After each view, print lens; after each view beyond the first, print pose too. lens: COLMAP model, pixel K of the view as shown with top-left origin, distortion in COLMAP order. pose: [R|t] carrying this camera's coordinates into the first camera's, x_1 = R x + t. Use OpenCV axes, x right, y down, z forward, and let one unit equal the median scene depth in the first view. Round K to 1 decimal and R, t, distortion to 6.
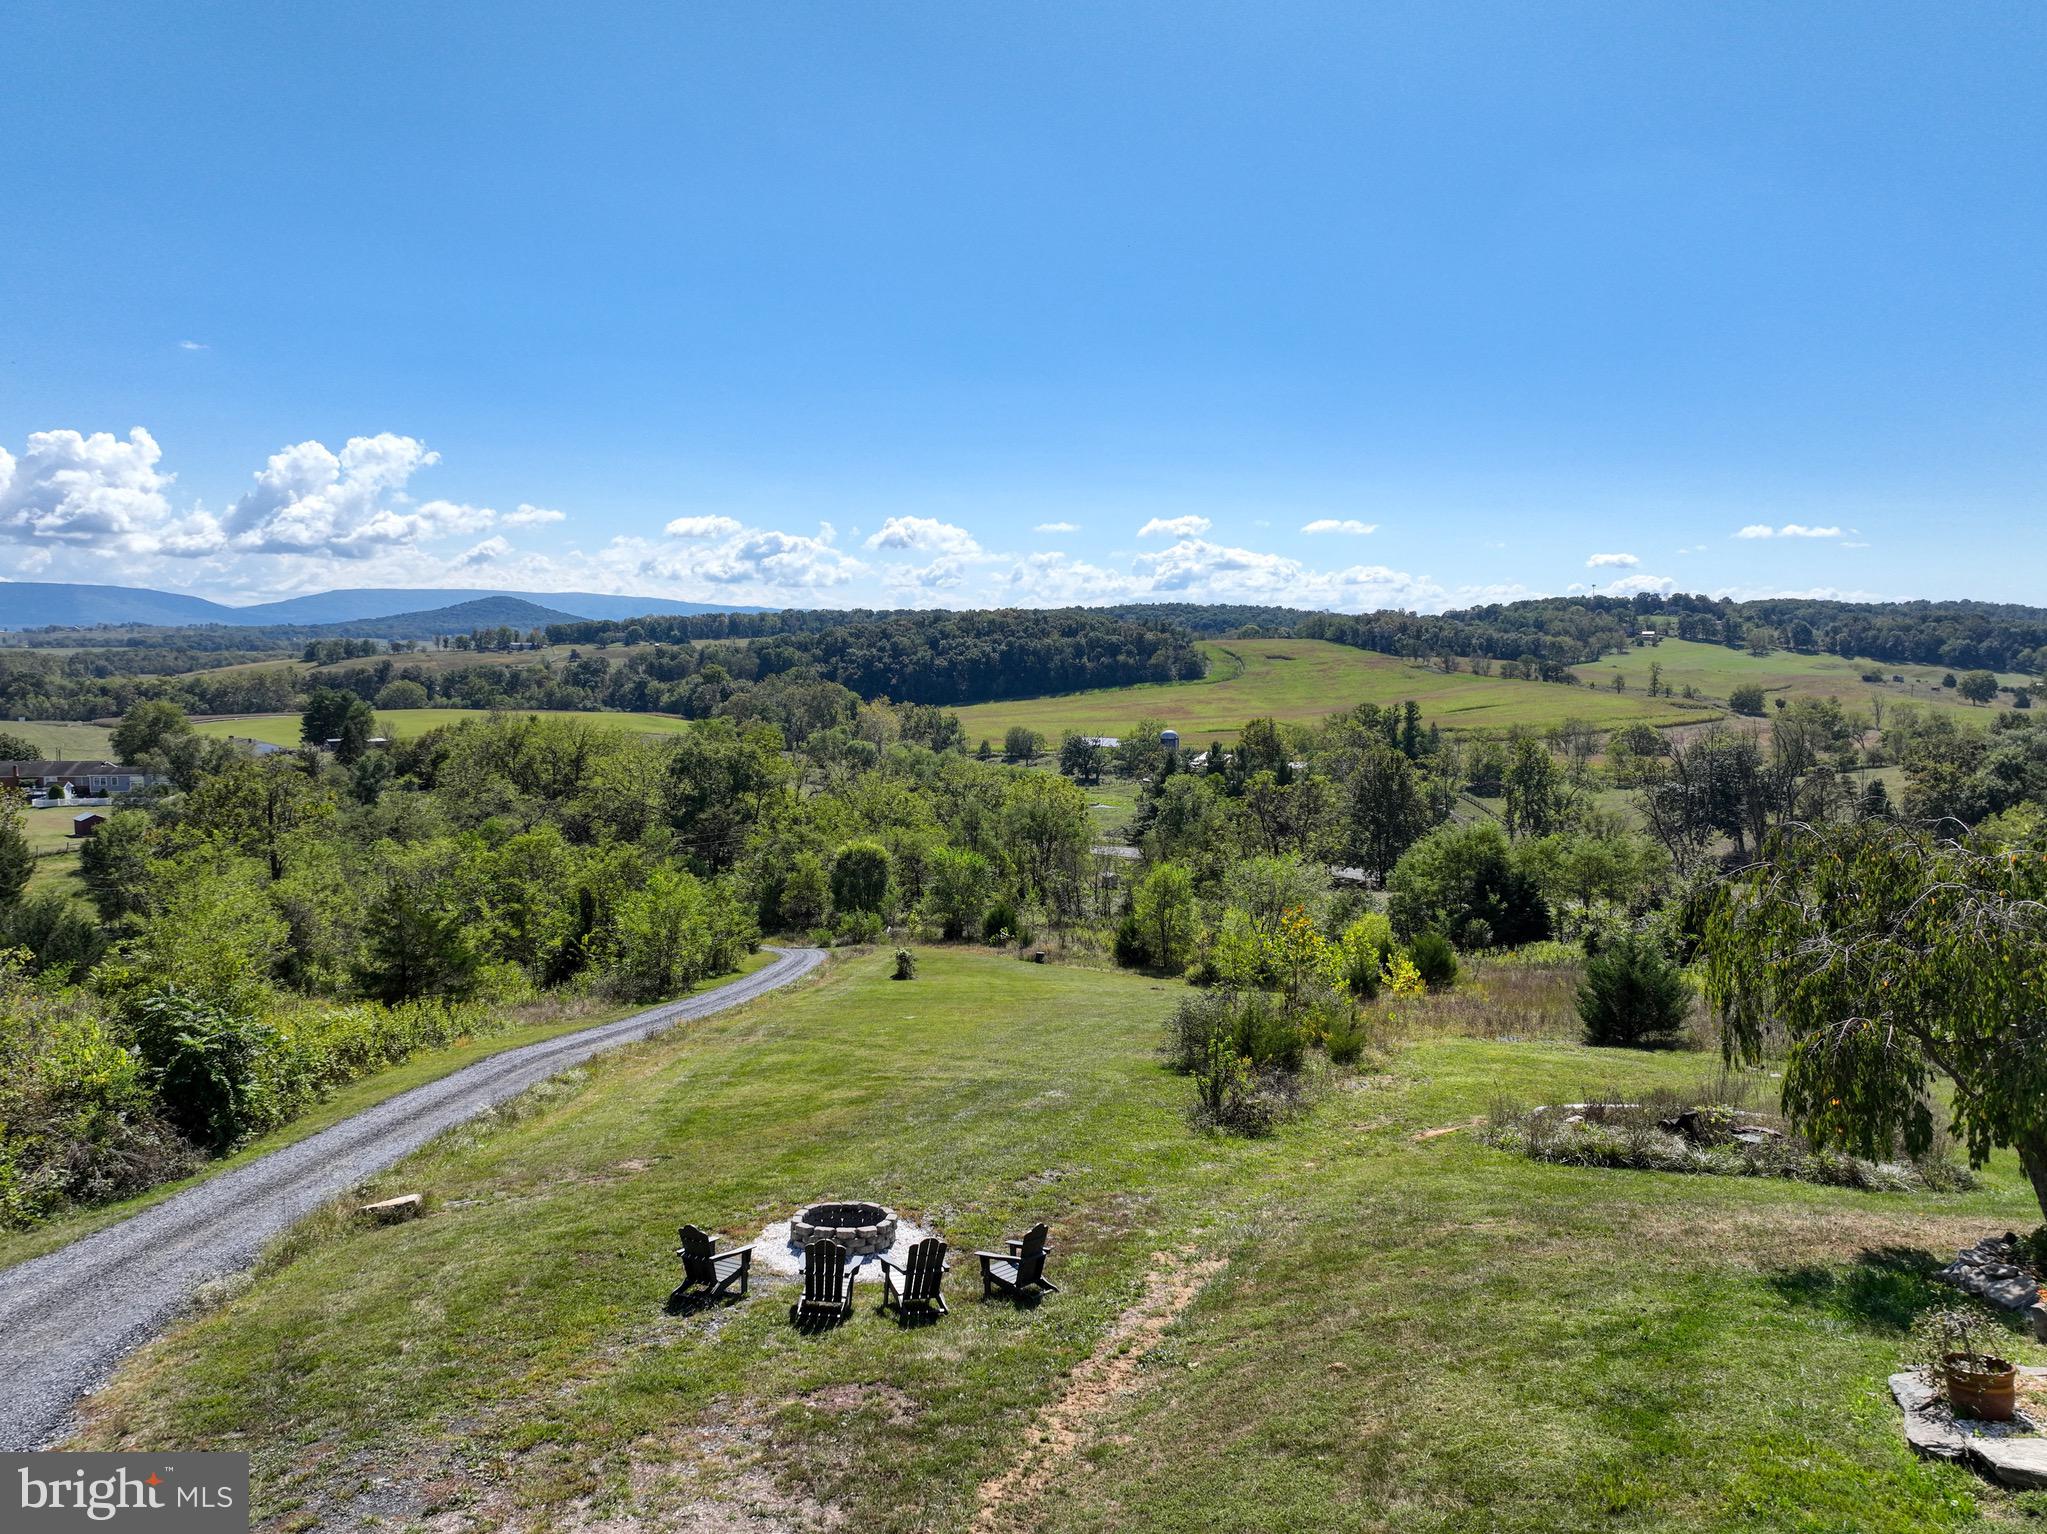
lens RADIAL K [[1428.3, 0, 1024.1], [0, 1428.3, 755.5], [0, 0, 1]] dist [-0.003257, 0.014442]
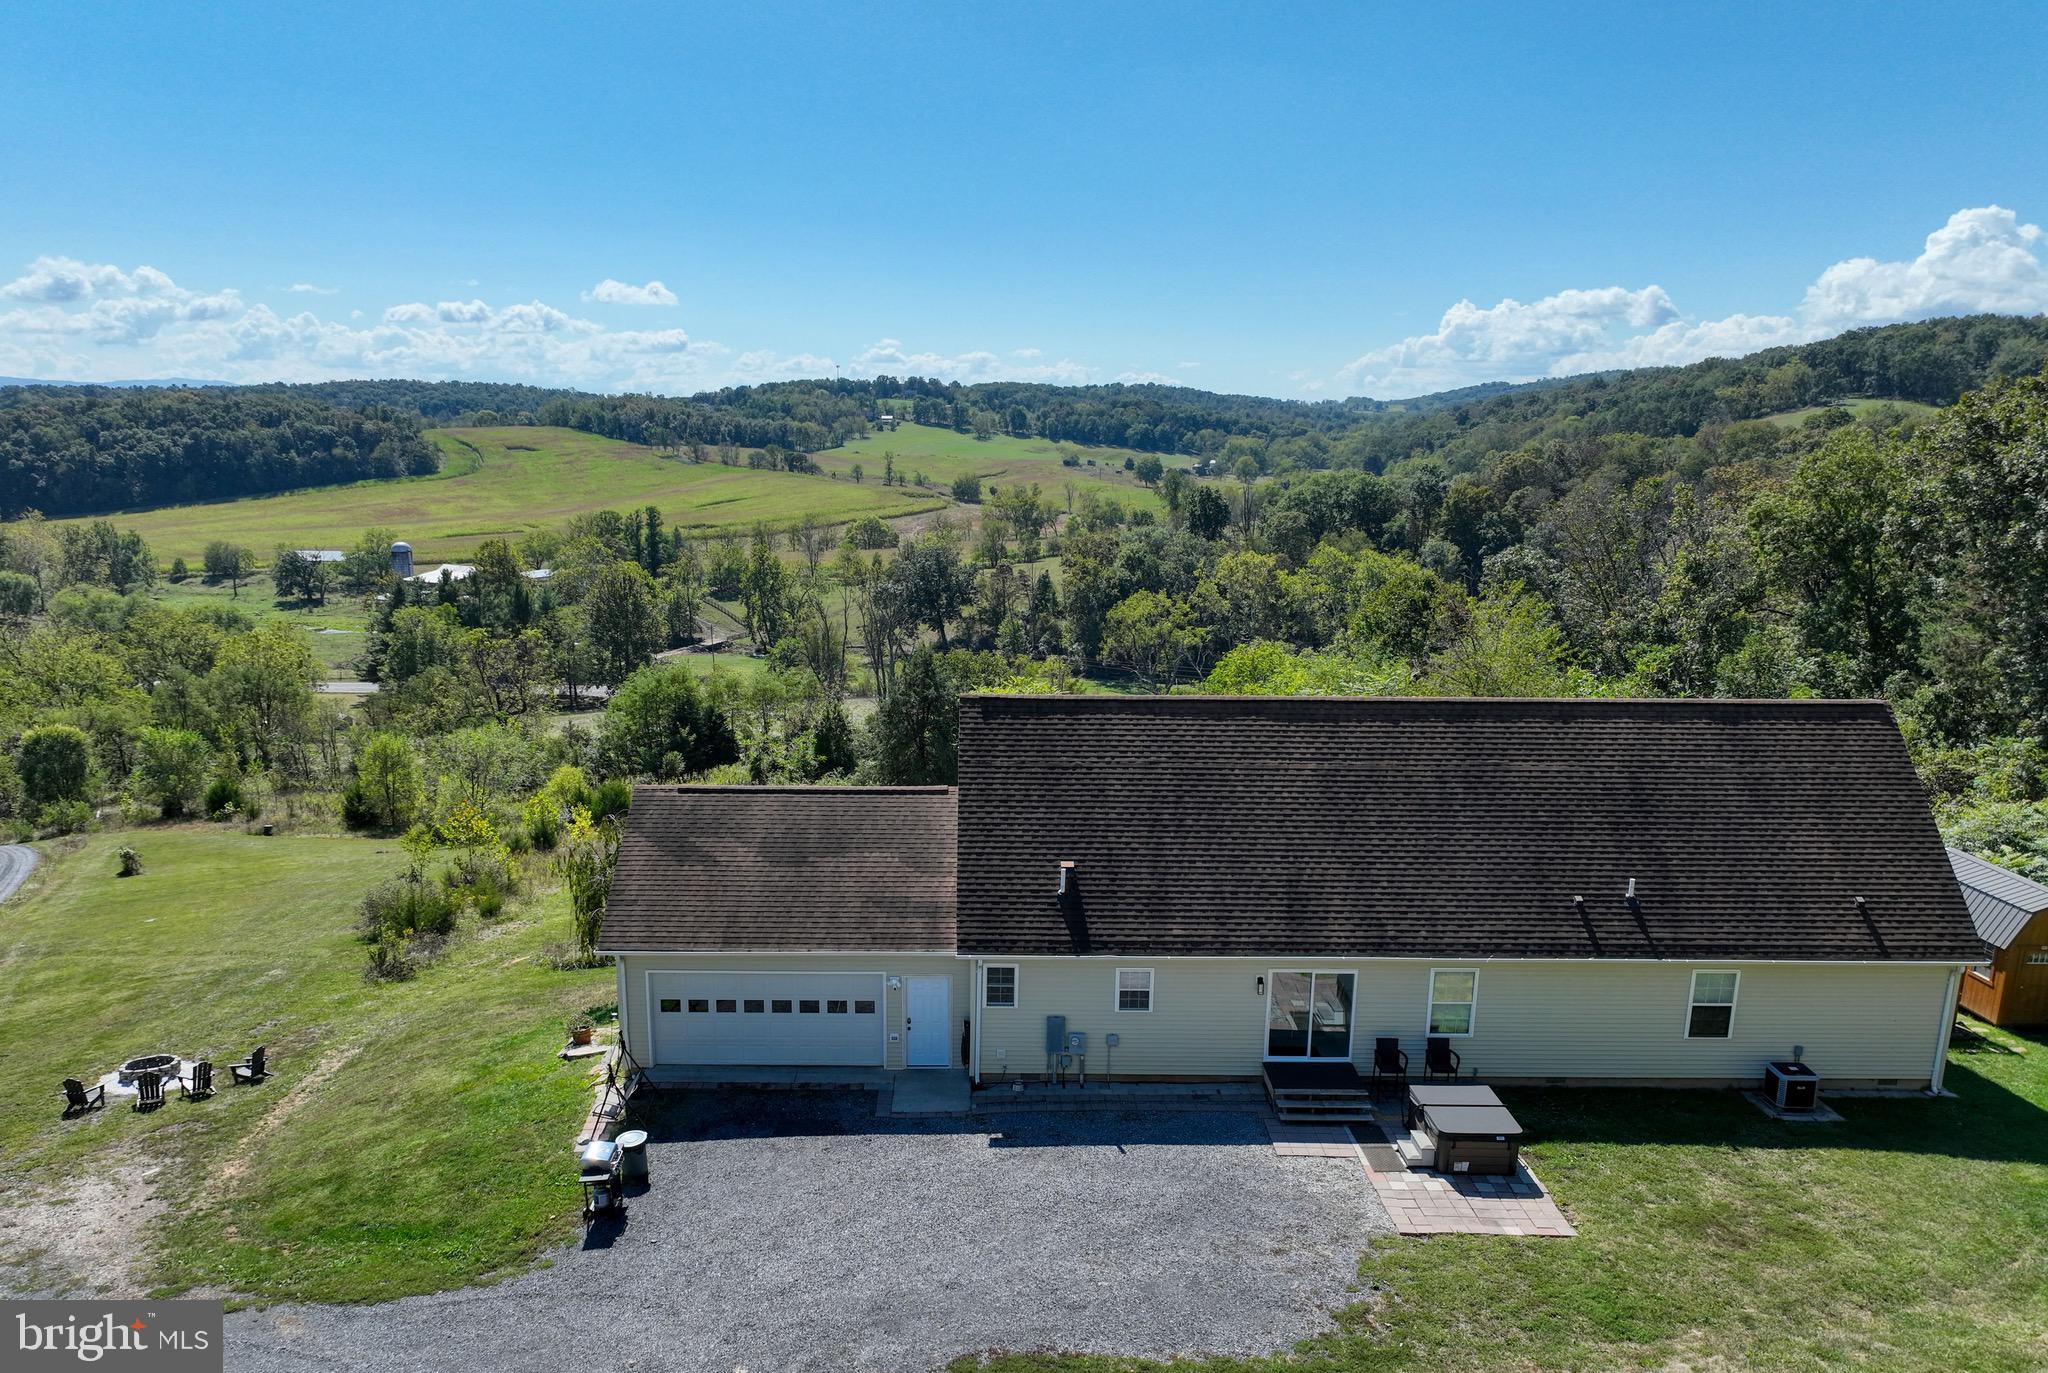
lens RADIAL K [[1492.1, 0, 972.7], [0, 1492.1, 794.4], [0, 0, 1]] dist [-0.000065, 0.013891]
pose [[0.896912, -0.110600, 0.428154, 0.004546], [0.036934, 0.983571, 0.176703, -0.034100], [-0.440663, -0.142674, 0.886262, -0.119566]]
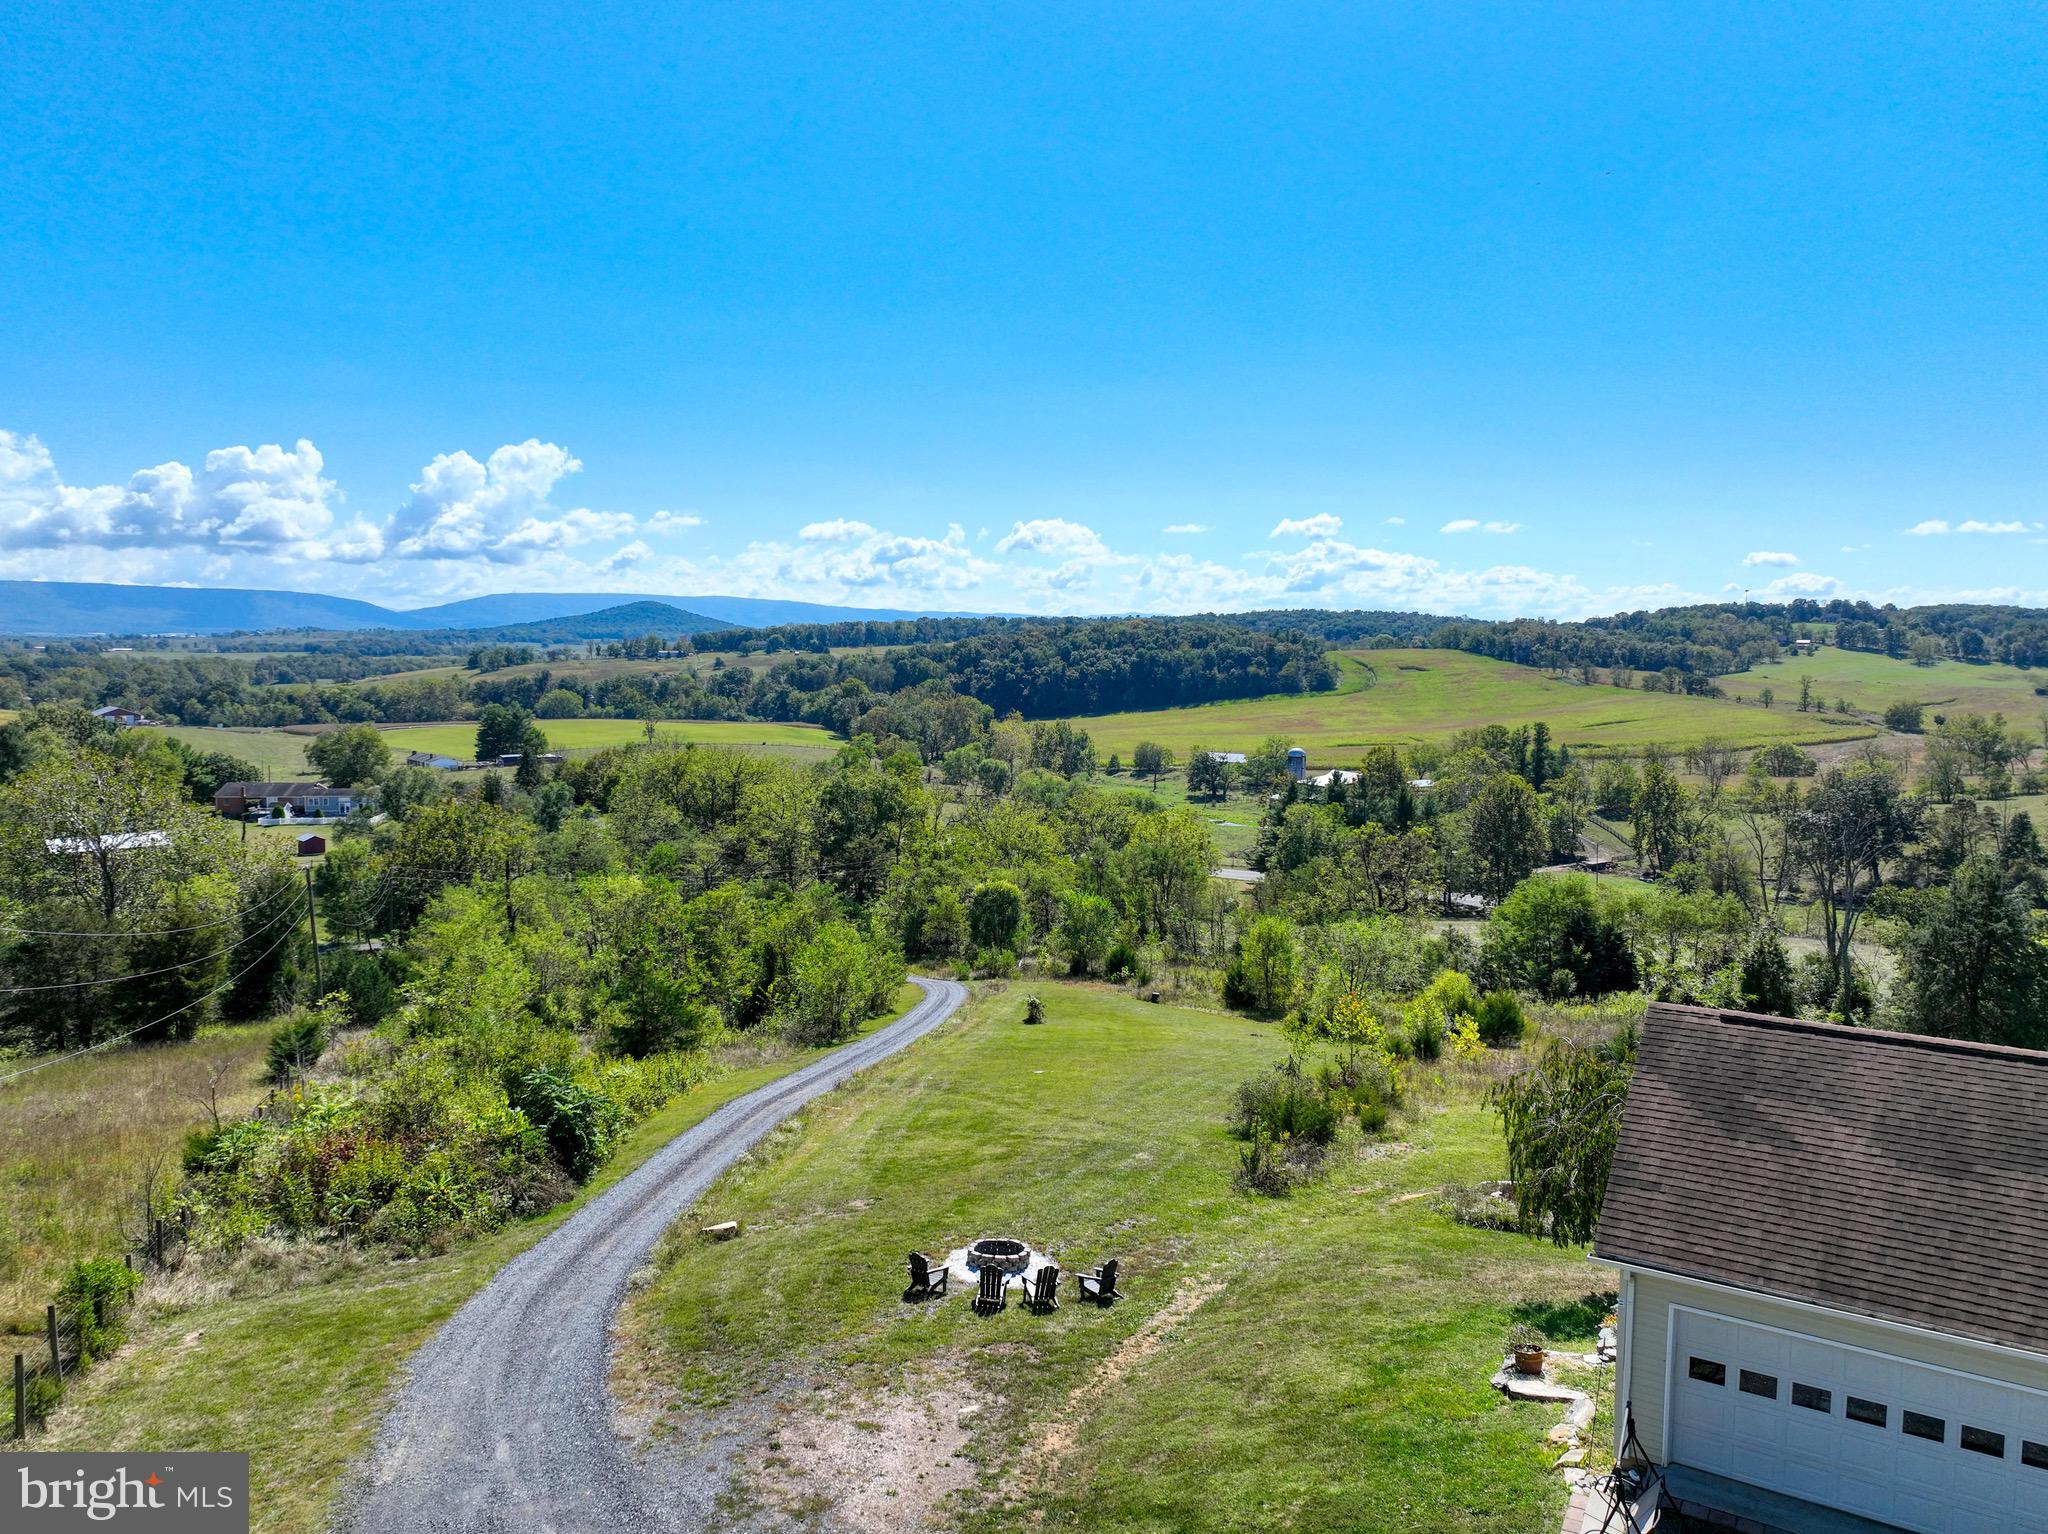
lens RADIAL K [[1429.0, 0, 1024.2], [0, 1429.0, 766.3], [0, 0, 1]] dist [-0.003257, 0.014442]
pose [[0.995785, 0.007380, -0.091424, 0.005120], [-0.006782, 0.999954, 0.006846, -0.024932], [0.091470, -0.006197, 0.995789, -0.064954]]
